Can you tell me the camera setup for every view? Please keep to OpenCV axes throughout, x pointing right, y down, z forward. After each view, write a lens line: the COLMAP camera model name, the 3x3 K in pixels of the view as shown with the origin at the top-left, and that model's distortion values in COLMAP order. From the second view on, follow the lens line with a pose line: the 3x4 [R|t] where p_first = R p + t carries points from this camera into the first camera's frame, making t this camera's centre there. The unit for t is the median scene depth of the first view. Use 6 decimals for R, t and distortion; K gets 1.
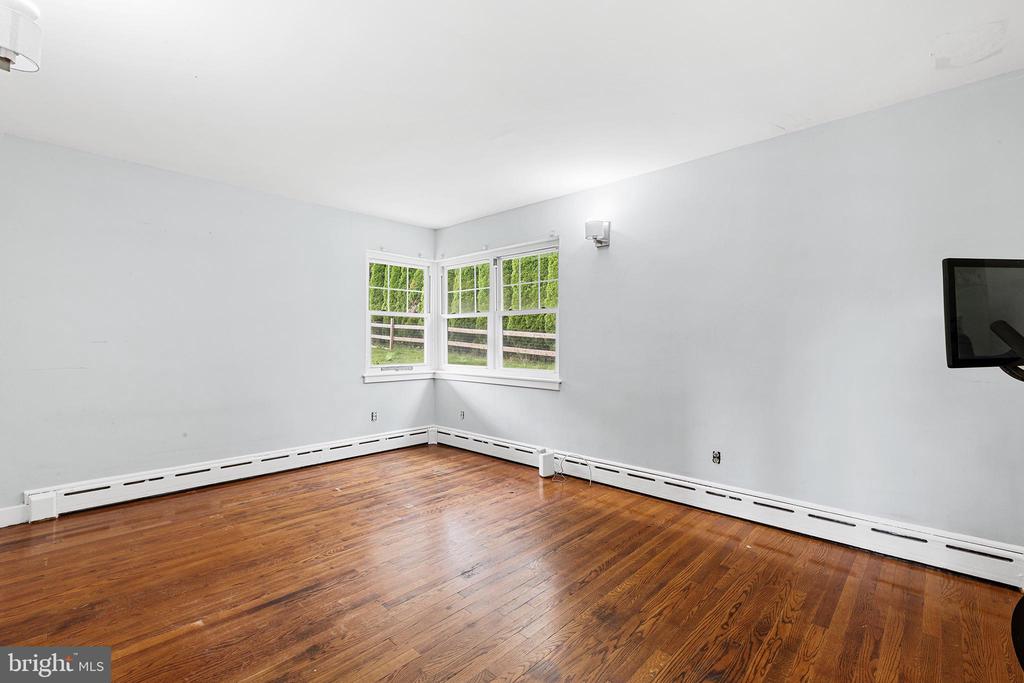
lens RADIAL K [[455.8, 0, 513.1], [0, 455.8, 331.2], [0, 0, 1]] dist [0.000855, -0.000064]
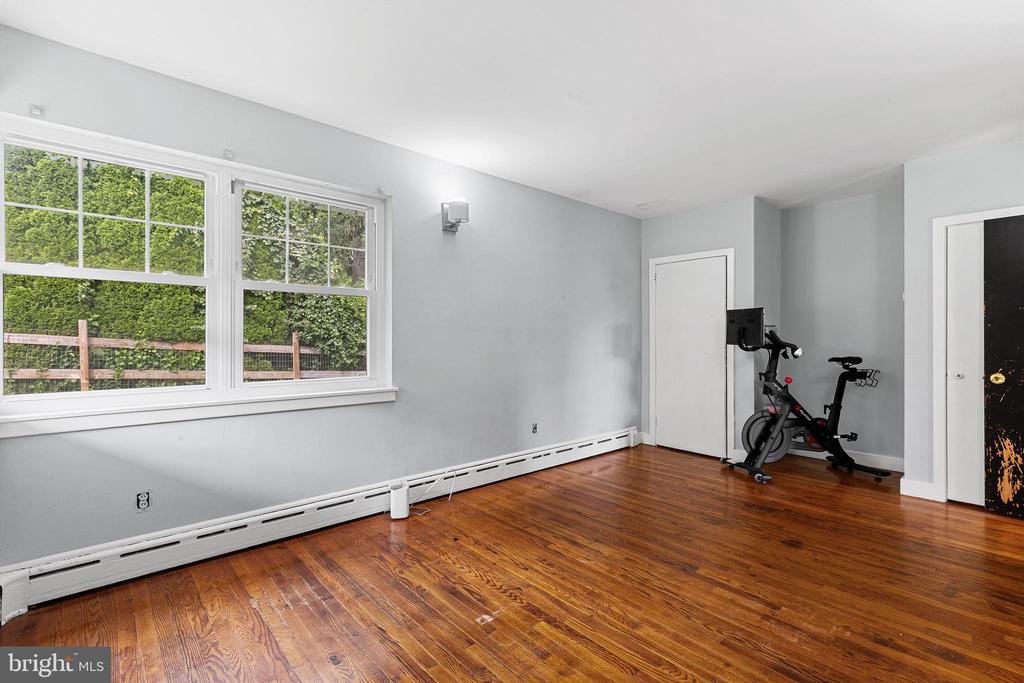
lens RADIAL K [[460.1, 0, 512.9], [0, 460.1, 337.1], [0, 0, 1]] dist [0.001919, 0.000187]
pose [[0.090431, 0.001904, 0.995901, -0.724601], [-0.022561, 0.999745, 0.000138, 0.020300], [-0.995647, -0.022481, 0.090451, 0.821665]]
